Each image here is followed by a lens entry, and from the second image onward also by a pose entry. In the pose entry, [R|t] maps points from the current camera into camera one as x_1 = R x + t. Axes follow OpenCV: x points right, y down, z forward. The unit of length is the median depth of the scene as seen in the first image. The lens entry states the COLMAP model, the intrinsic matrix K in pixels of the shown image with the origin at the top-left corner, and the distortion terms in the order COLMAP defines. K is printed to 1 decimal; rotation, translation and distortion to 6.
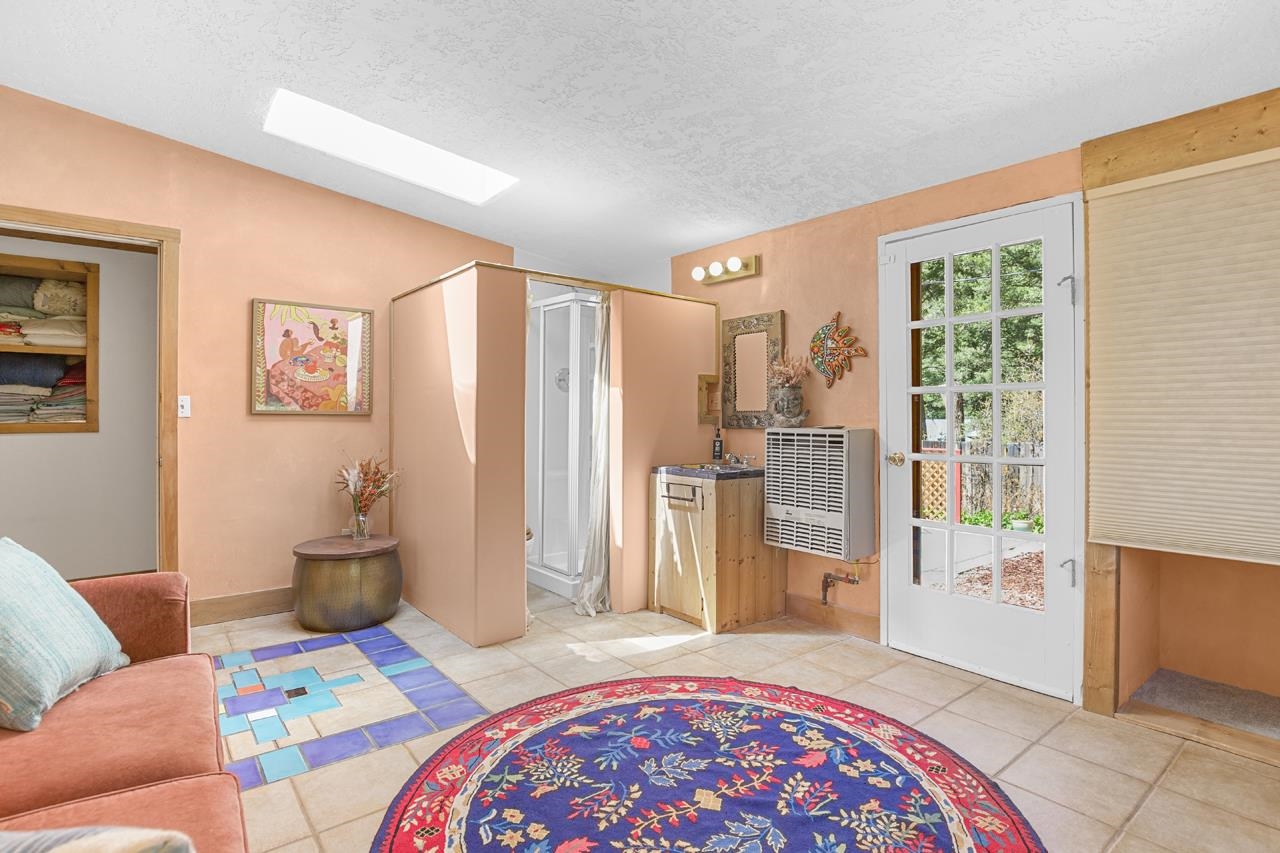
lens RADIAL K [[622.8, 0, 641.9], [0, 622.8, 418.2], [0, 0, 1]] dist [-0.026873, 0.000470]
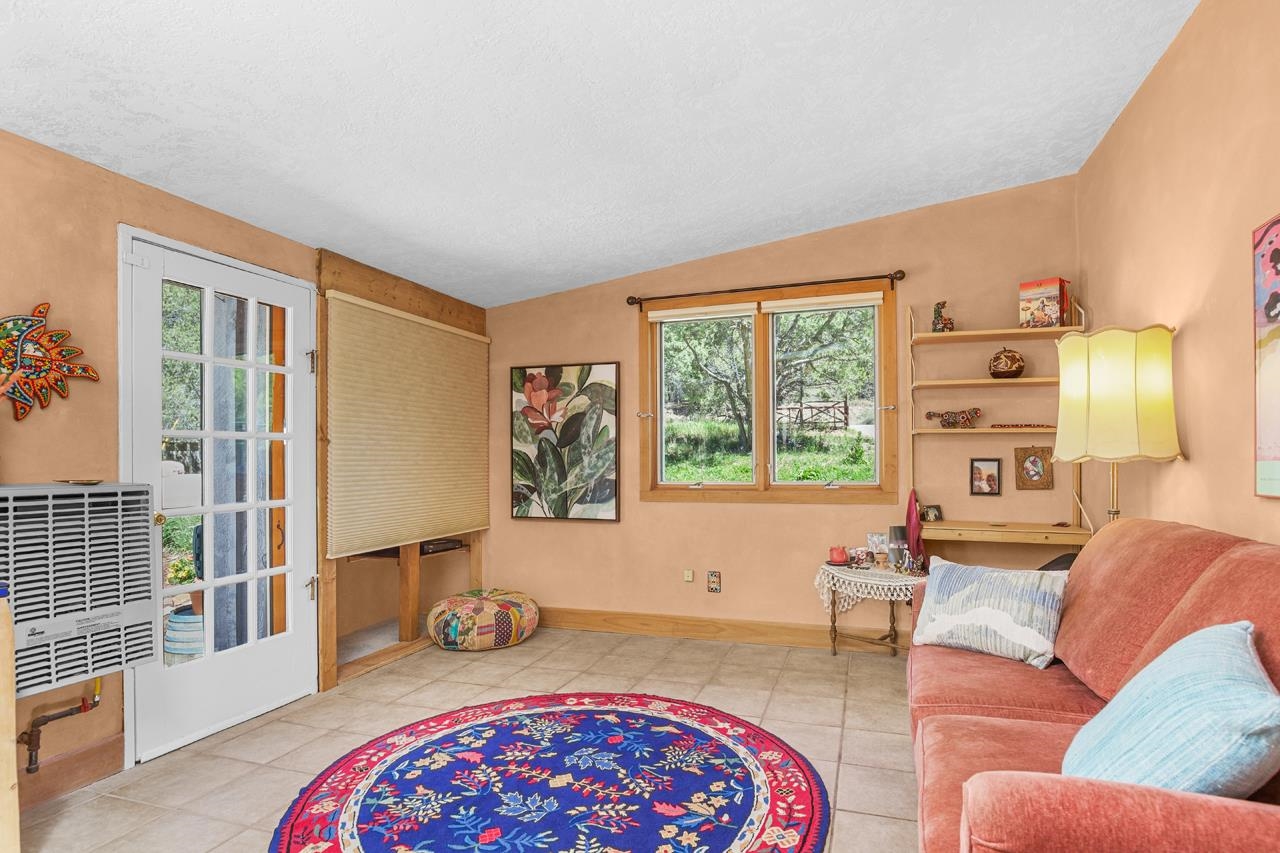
lens RADIAL K [[703.0, 0, 641.5], [0, 703.0, 460.5], [0, 0, 1]] dist [-0.035498, 0.000070]
pose [[-0.538316, -0.002004, 0.842741, -0.940242], [0.008145, 0.999938, 0.007580, -0.014385], [-0.842704, 0.010945, -0.538267, 1.330322]]
